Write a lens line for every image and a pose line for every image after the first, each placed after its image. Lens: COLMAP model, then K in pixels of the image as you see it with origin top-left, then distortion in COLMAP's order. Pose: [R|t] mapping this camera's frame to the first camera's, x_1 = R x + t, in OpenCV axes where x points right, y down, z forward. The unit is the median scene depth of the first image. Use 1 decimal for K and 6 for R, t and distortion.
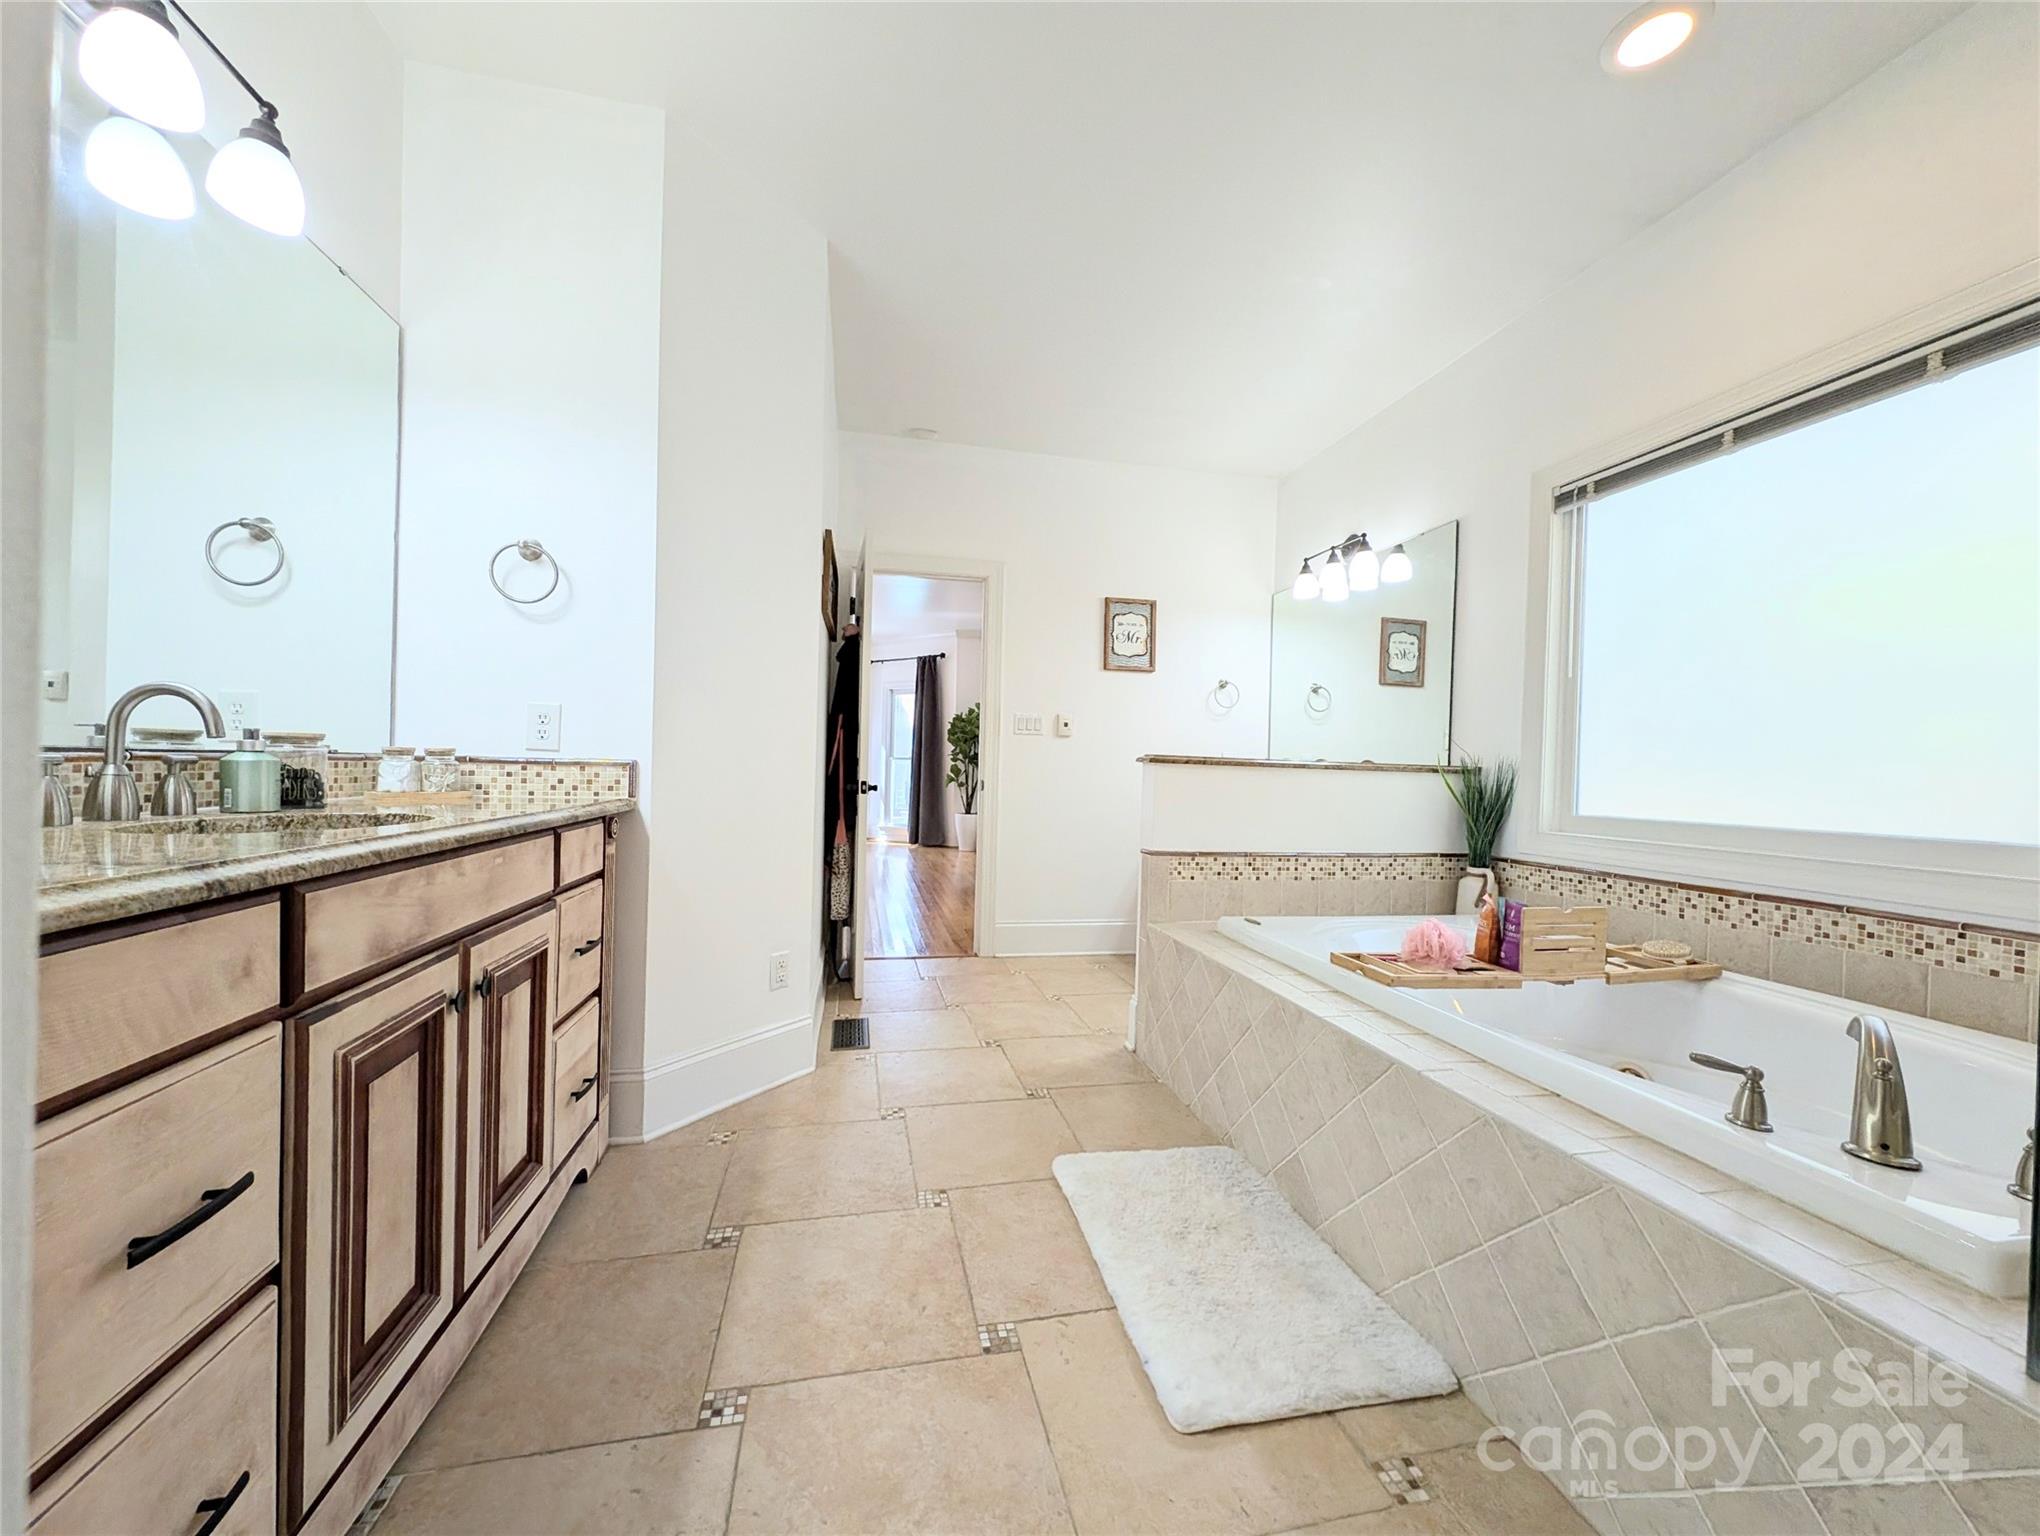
lens RADIAL K [[764.5, 0, 1016.4], [0, 764.5, 774.9], [0, 0, 1]] dist [0.014257, -0.006908]
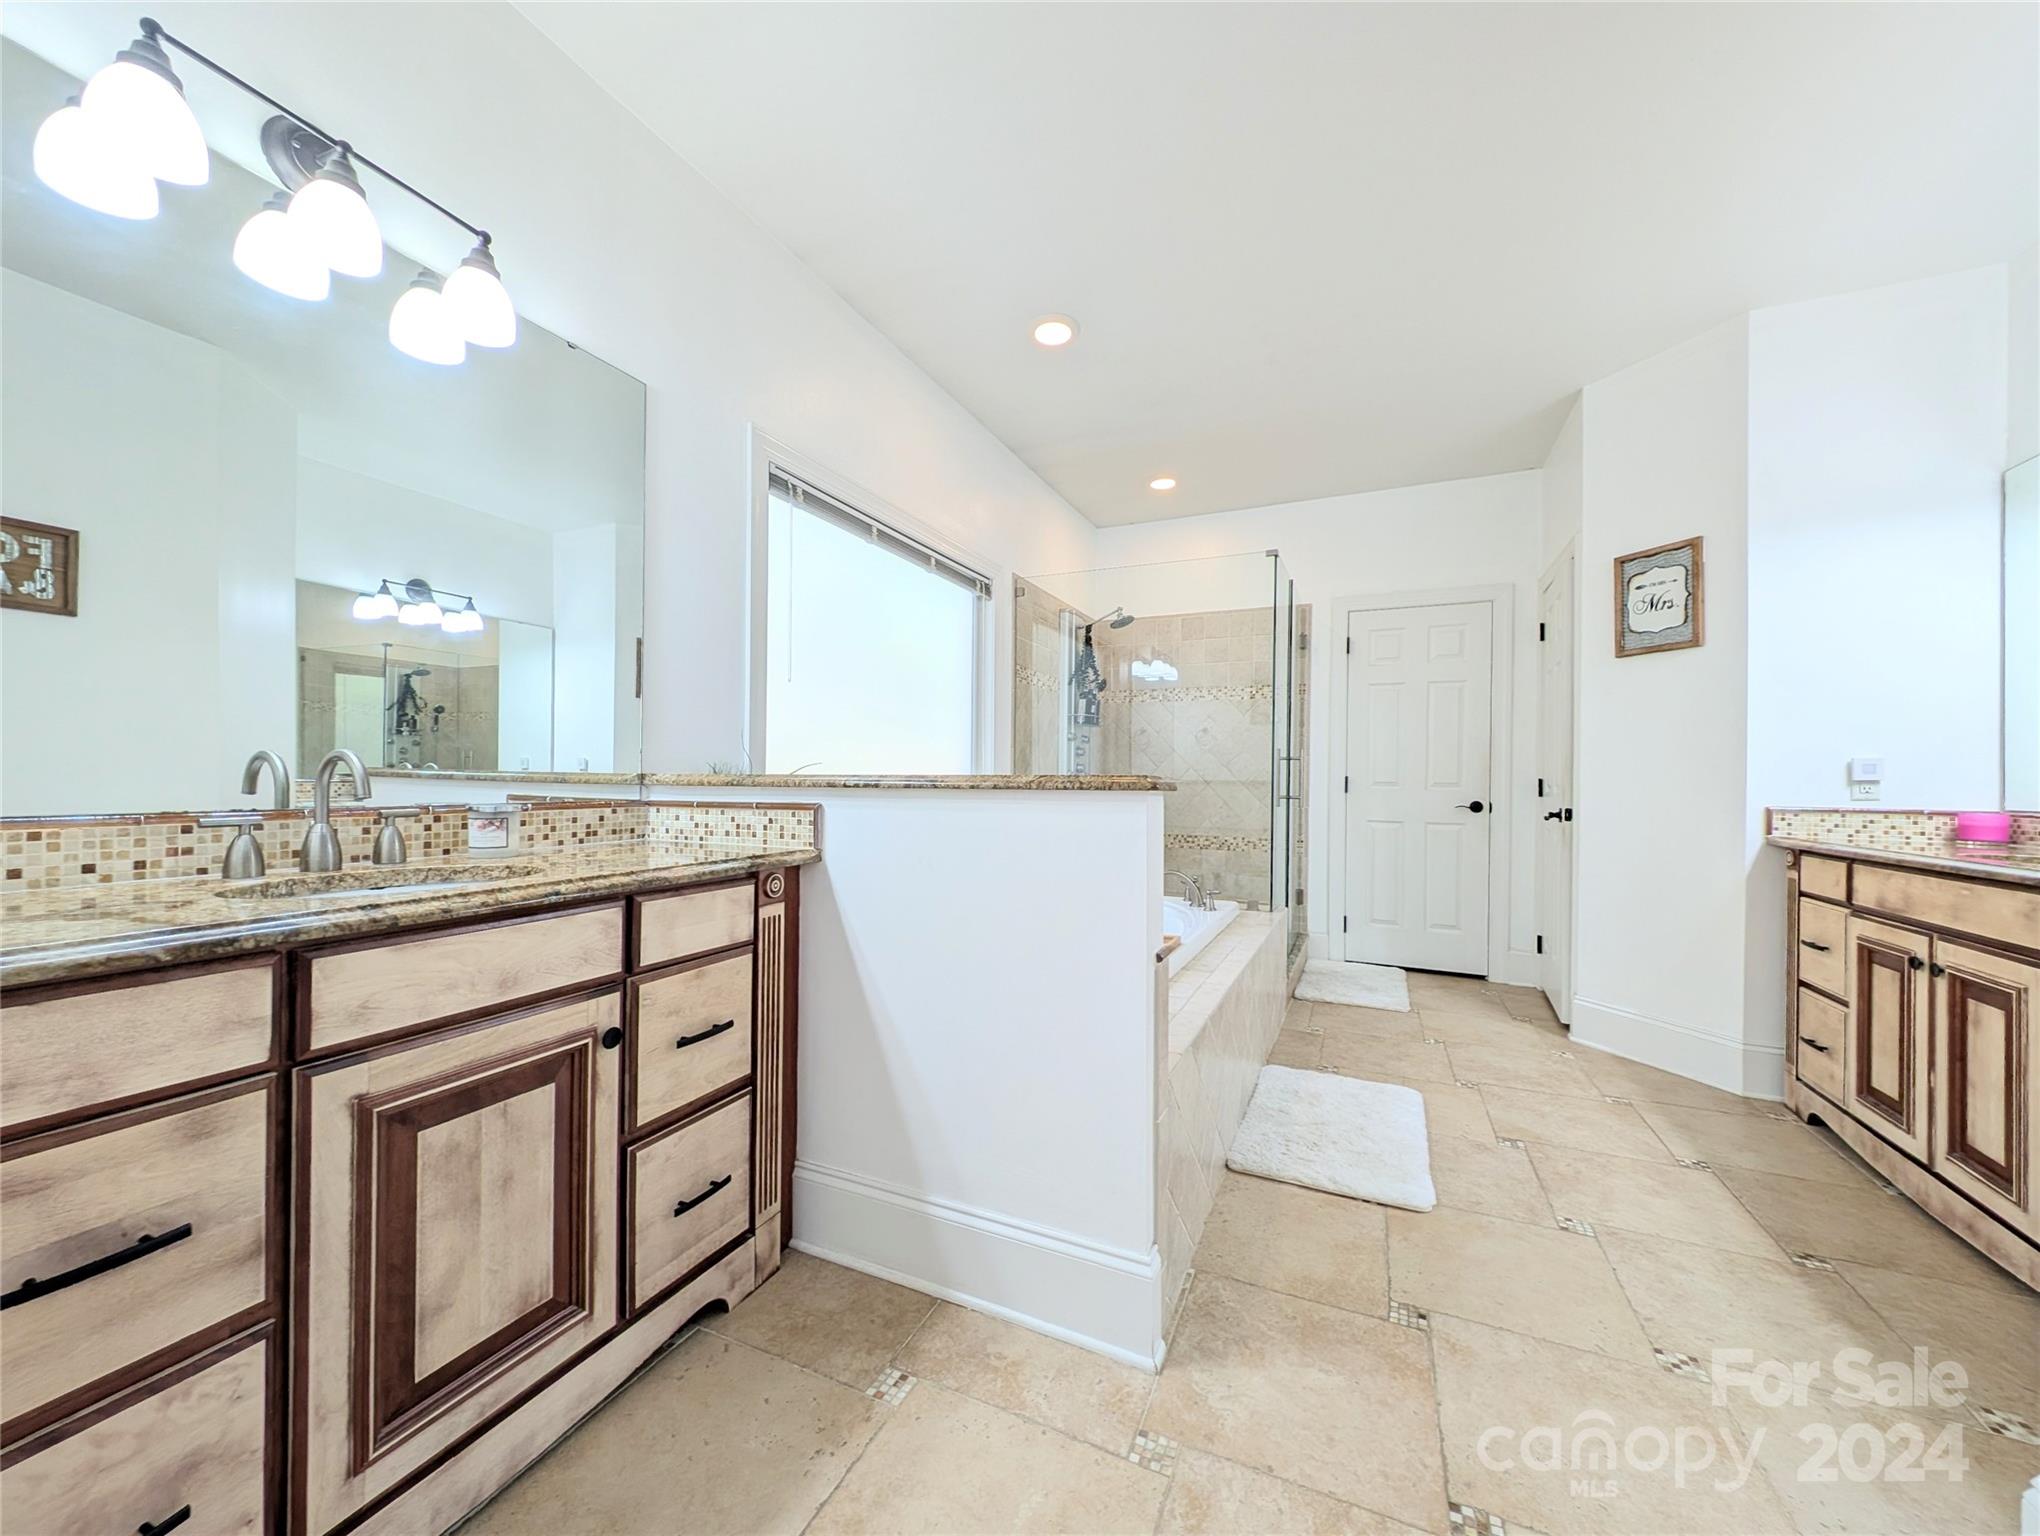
lens RADIAL K [[764.5, 0, 1016.4], [0, 764.5, 774.9], [0, 0, 1]] dist [0.014257, -0.006908]
pose [[-0.801373, -0.032985, 0.597255, -0.093058], [-0.027613, 0.999454, 0.018148, -0.046922], [-0.597528, -0.001949, -0.801846, 2.023766]]
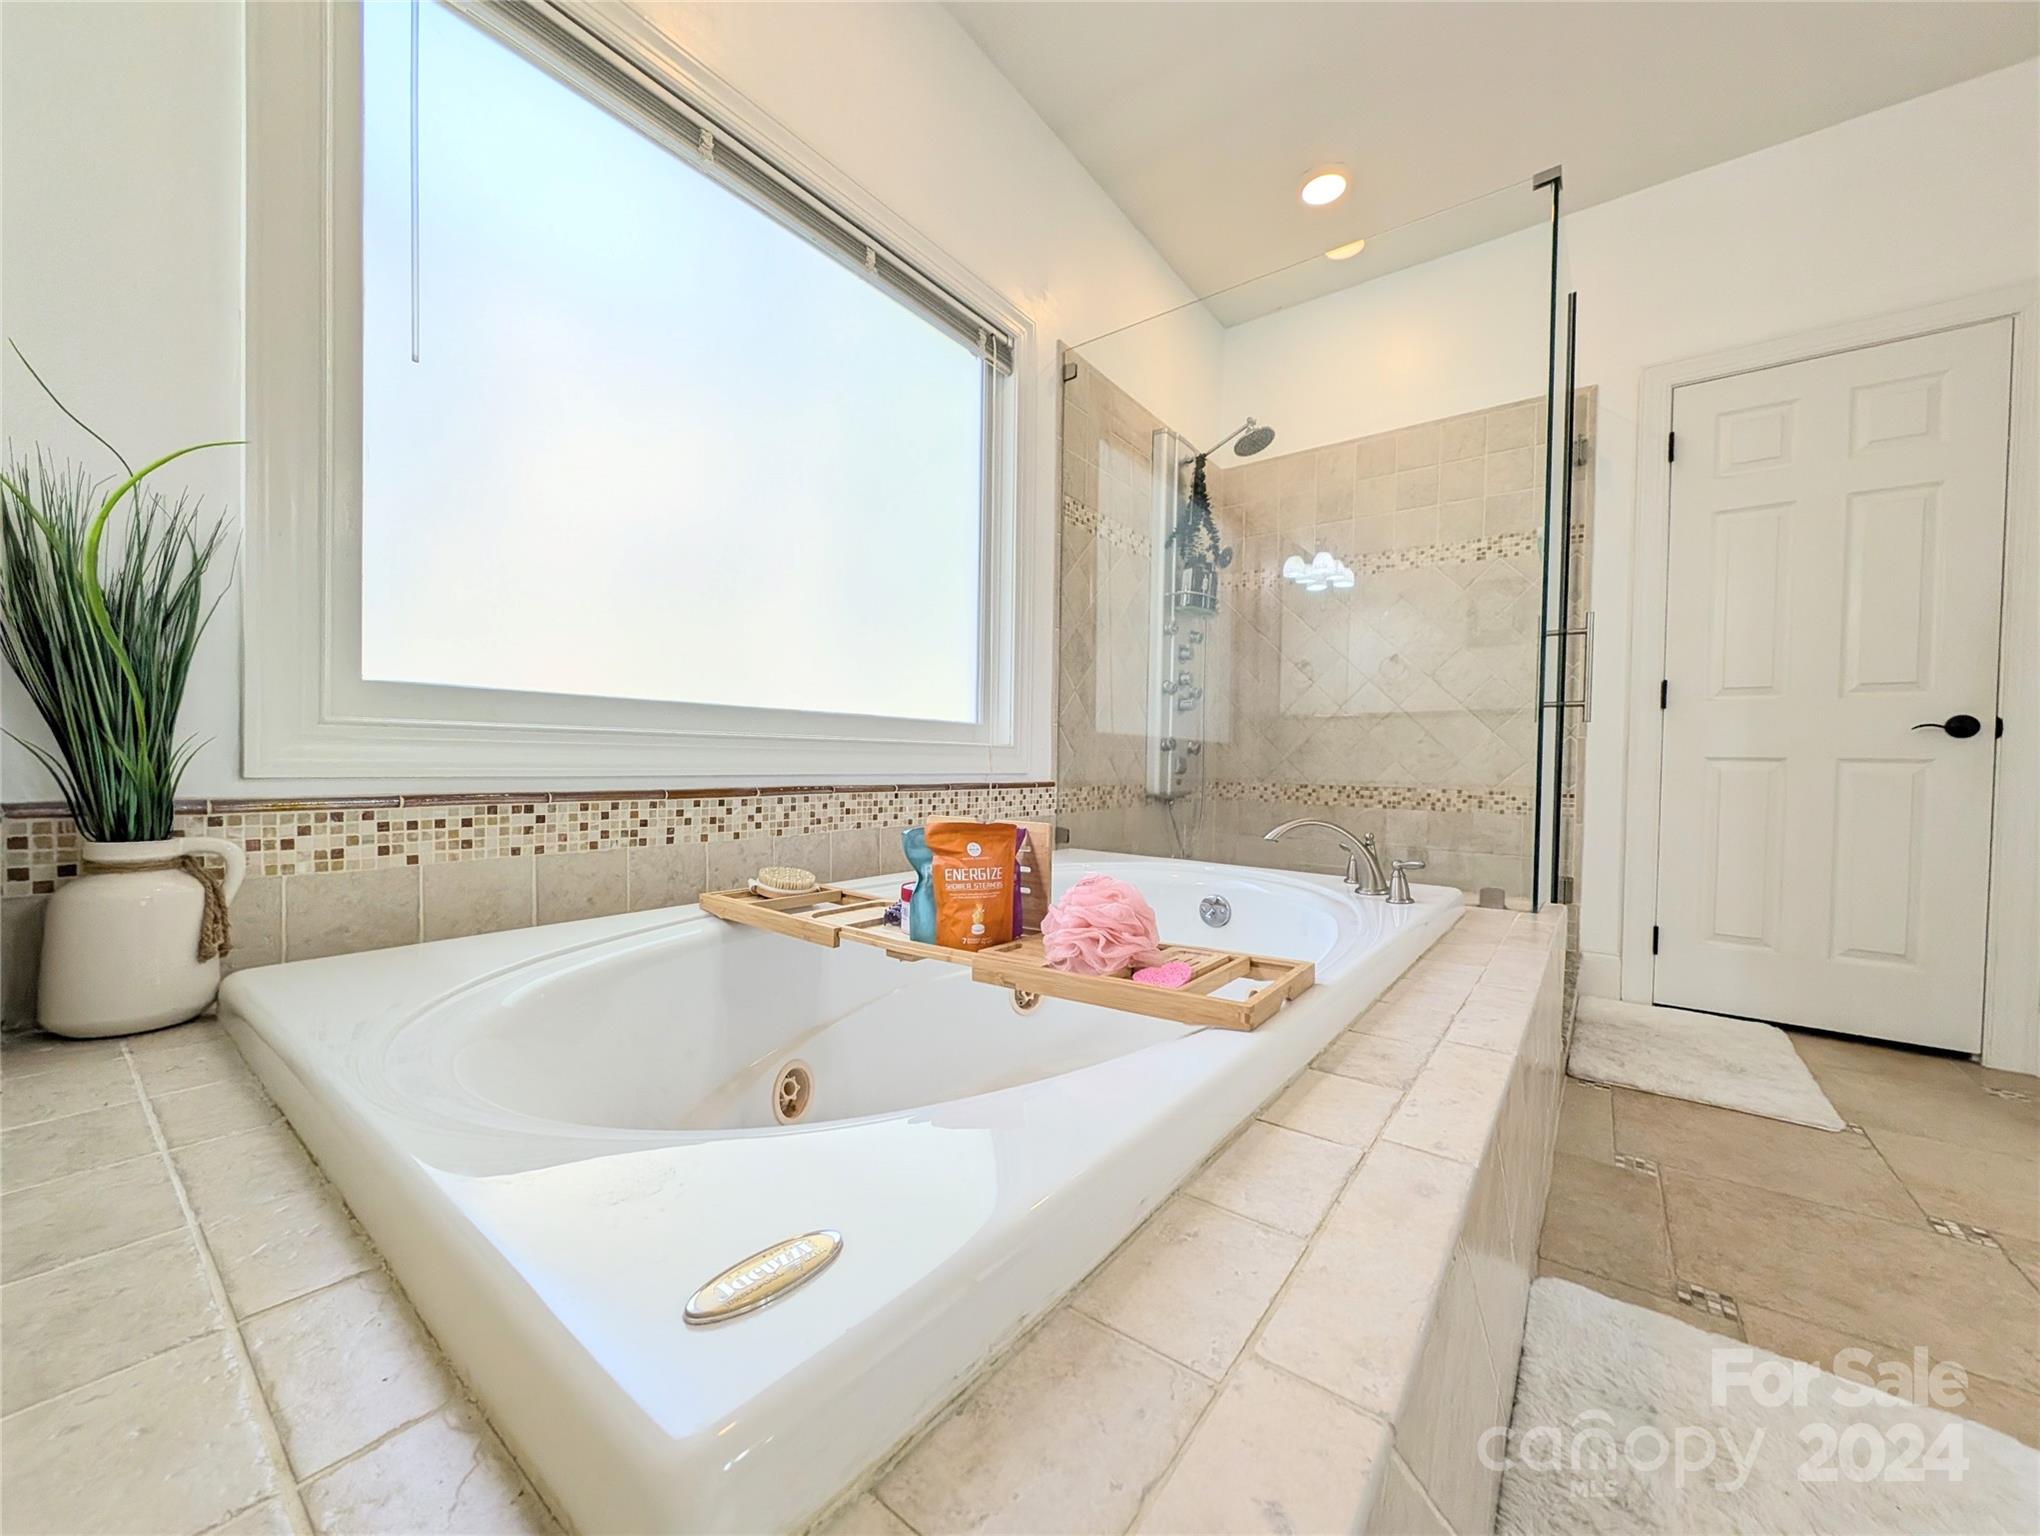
lens RADIAL K [[764.5, 0, 1016.4], [0, 764.5, 774.9], [0, 0, 1]] dist [0.014257, -0.006908]
pose [[-0.655300, -0.050286, 0.753693, 0.199917], [-0.027782, 0.998711, 0.042478, 0.100304], [-0.754858, 0.006897, -0.655852, 1.310260]]
